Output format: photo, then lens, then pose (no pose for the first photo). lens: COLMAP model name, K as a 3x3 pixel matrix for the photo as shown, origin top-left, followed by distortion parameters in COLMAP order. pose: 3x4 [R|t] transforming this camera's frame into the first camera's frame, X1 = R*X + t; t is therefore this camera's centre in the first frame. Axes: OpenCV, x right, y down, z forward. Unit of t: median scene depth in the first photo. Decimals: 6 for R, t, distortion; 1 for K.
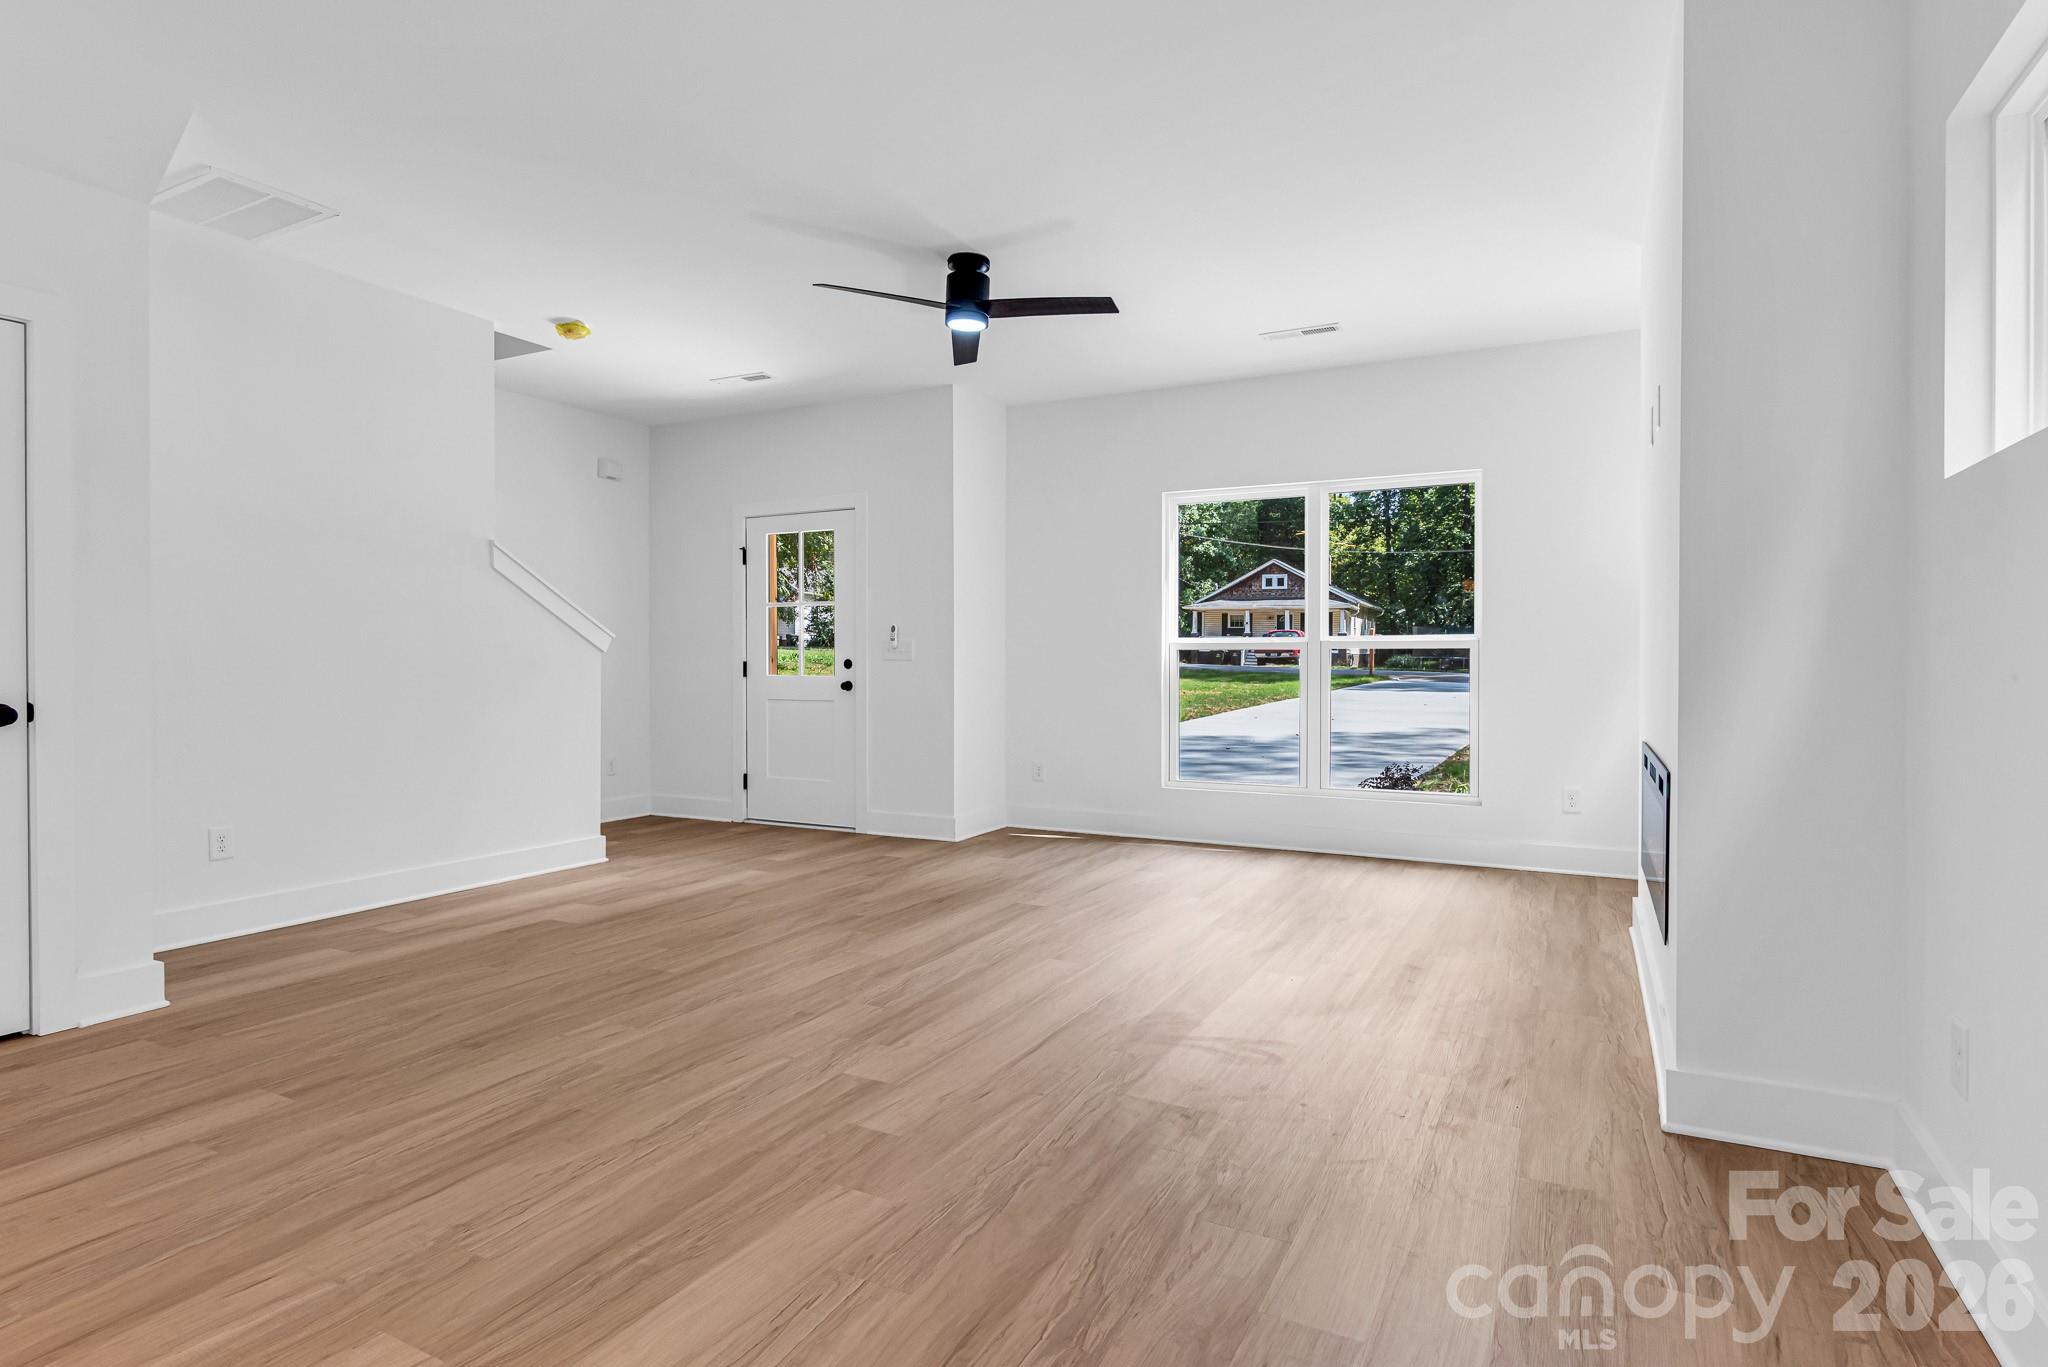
lens RADIAL K [[1069.2, 0, 1035.2], [0, 1069.2, 677.8], [0, 0, 1]] dist [0.001390, -0.002820]
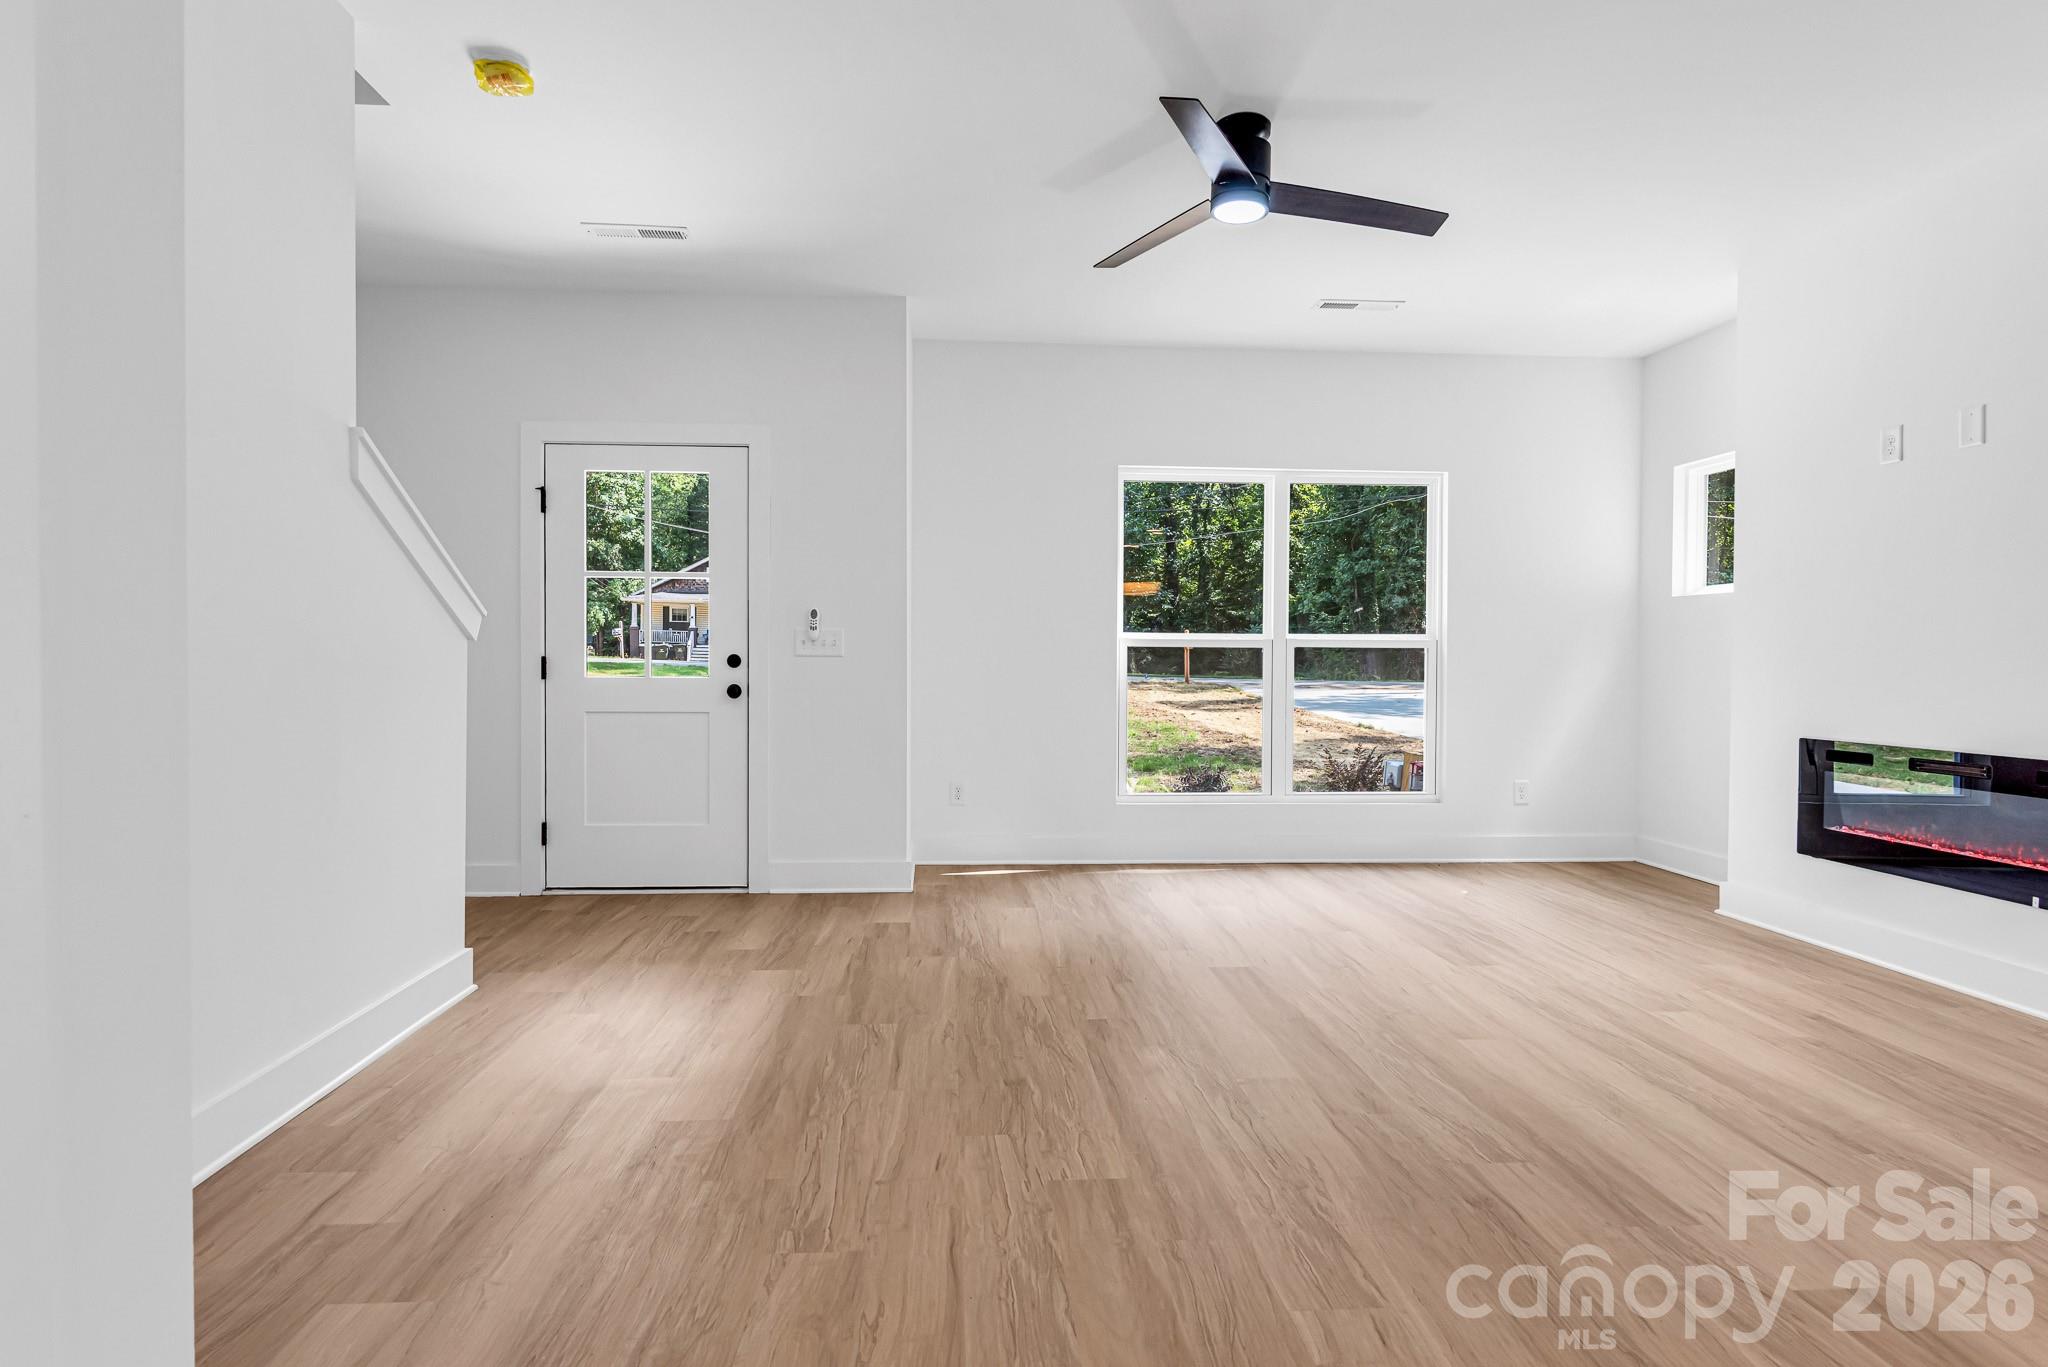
lens RADIAL K [[1069.2, 0, 1019.3], [0, 1069.2, 681.1], [0, 0, 1]] dist [0.001390, -0.002820]
pose [[0.857637, -0.006037, 0.514220, -0.424674], [0.002684, 0.999970, 0.007262, -0.004518], [-0.514249, -0.004848, 0.857627, 0.315460]]
